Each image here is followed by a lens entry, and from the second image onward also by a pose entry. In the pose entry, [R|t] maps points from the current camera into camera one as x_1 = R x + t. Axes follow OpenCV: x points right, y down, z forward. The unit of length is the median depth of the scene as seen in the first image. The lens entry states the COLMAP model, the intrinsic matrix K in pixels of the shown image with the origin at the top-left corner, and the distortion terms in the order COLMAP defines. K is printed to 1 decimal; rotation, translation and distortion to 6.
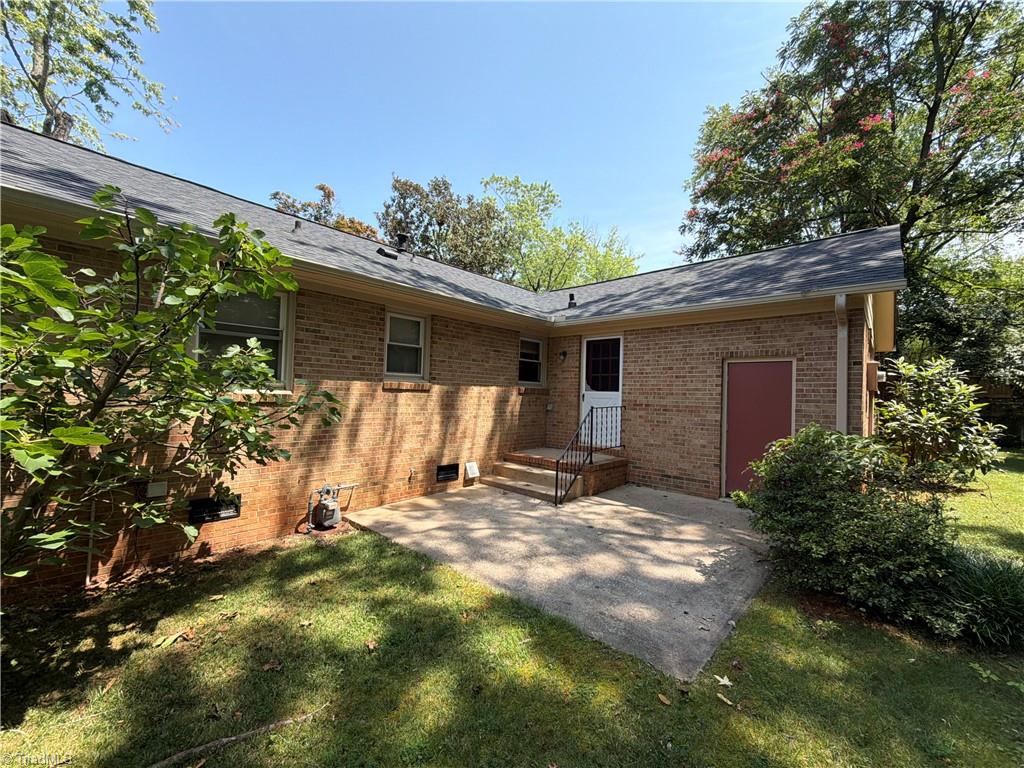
lens RADIAL K [[409.5, 0, 512.3], [0, 409.5, 383.8], [0, 0, 1]] dist [-0.001036, 0.000029]
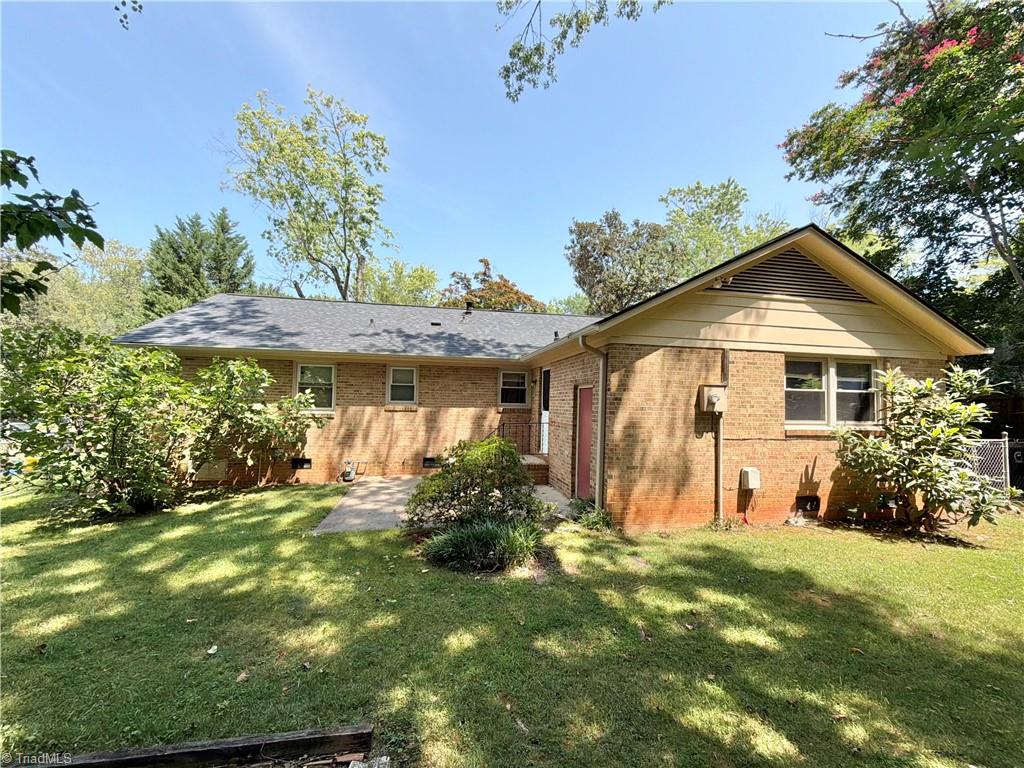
lens RADIAL K [[409.5, 0, 507.4], [0, 409.5, 384.6], [0, 0, 1]] dist [-0.001036, 0.000029]
pose [[0.798516, -0.037858, -0.600782, 1.082374], [0.017542, 0.999060, -0.039639, -0.017939], [0.601717, 0.021114, 0.798430, -0.101564]]
